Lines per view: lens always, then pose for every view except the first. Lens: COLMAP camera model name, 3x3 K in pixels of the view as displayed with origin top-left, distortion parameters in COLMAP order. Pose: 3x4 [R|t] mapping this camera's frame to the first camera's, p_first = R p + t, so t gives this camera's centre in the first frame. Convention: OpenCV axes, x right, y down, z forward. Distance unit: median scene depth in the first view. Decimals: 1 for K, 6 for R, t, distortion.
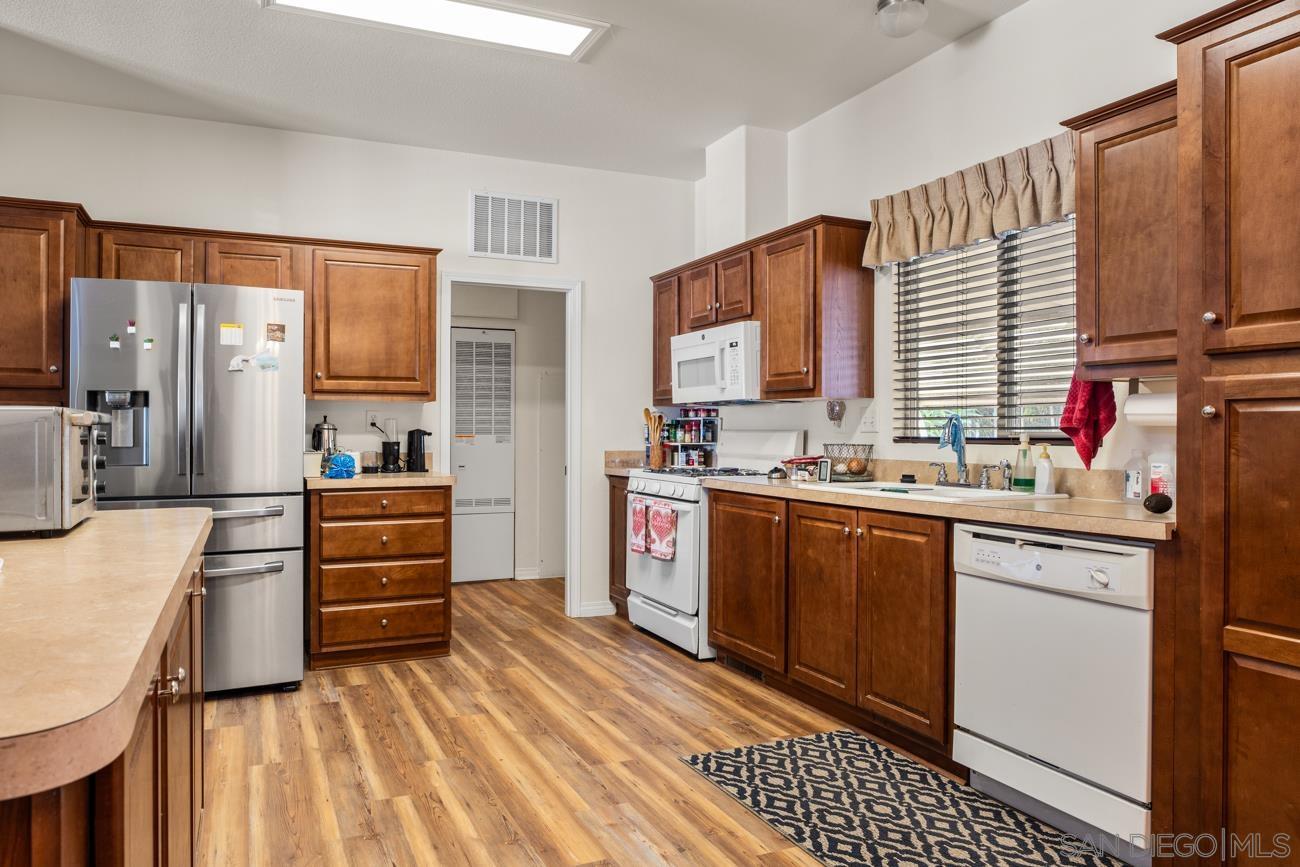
lens RADIAL K [[814.6, 0, 576.8], [0, 814.6, 425.7], [0, 0, 1]] dist [-0.007277, 0.002931]
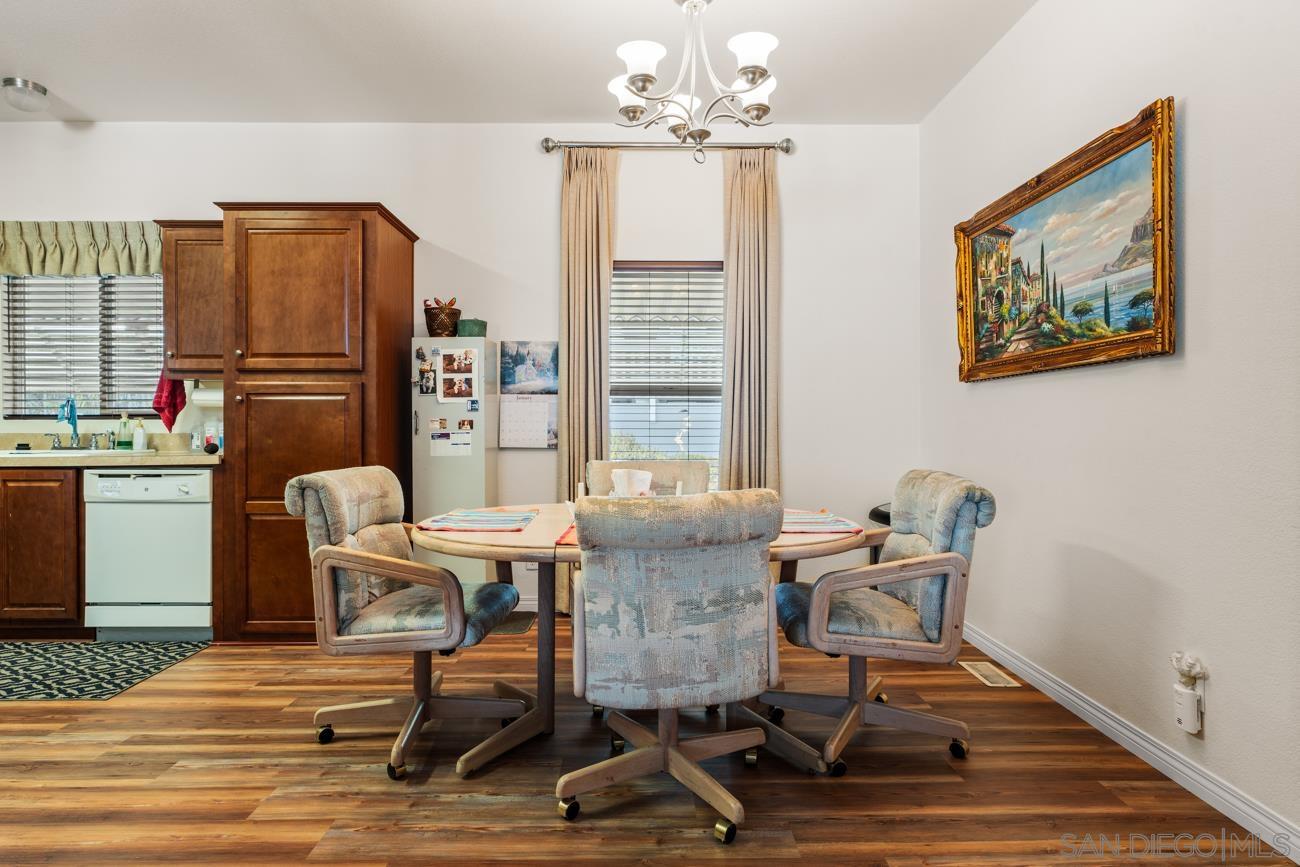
lens RADIAL K [[718.1, 0, 649.8], [0, 718.1, 427.2], [0, 0, 1]] dist [-0.013231, 0.001682]
pose [[0.359046, -0.013205, 0.933226, -0.291188], [-0.004670, 0.999862, 0.015944, 0.011433], [-0.933308, -0.010083, 0.358935, -0.336466]]
